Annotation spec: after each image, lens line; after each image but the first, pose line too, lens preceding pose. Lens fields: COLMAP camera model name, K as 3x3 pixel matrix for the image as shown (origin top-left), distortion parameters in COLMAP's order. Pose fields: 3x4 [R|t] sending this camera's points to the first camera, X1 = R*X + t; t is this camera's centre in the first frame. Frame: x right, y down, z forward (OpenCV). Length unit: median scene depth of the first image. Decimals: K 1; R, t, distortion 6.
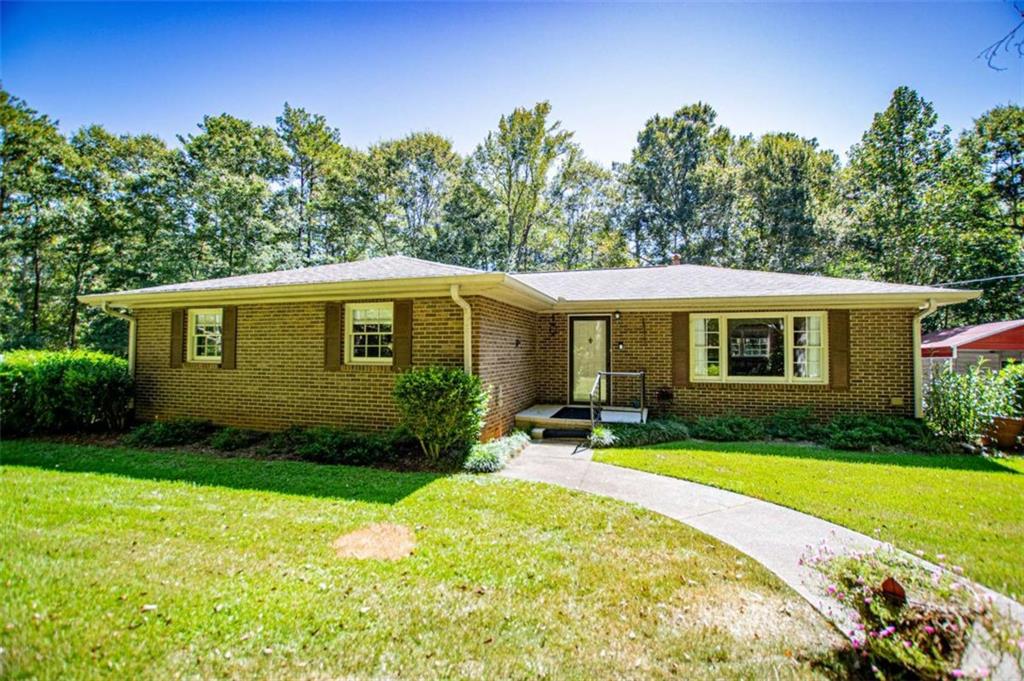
lens RADIAL K [[441.6, 0, 512.0], [0, 441.6, 340.5], [0, 0, 1]] dist [-0.031005, 0.000336]
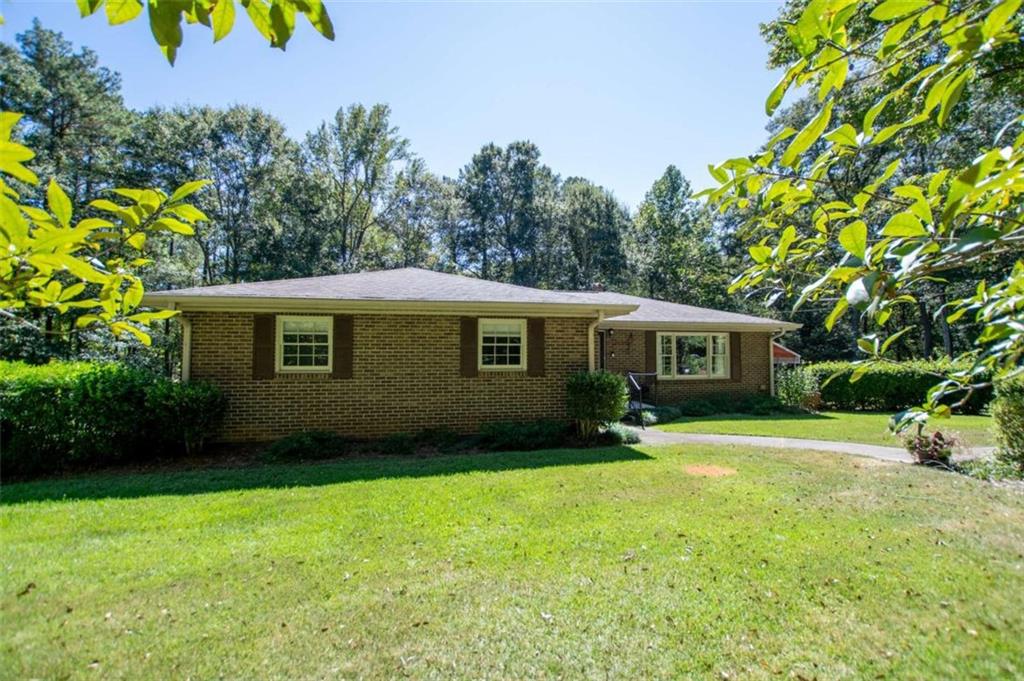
lens RADIAL K [[454.1, 0, 512.0], [0, 454.1, 340.5], [0, 0, 1]] dist [-0.027303, 0.001389]
pose [[0.877169, 0.013548, 0.479990, -0.392202], [-0.006340, 0.999842, -0.016636, -0.003047], [-0.480140, 0.011550, 0.877116, -0.039103]]
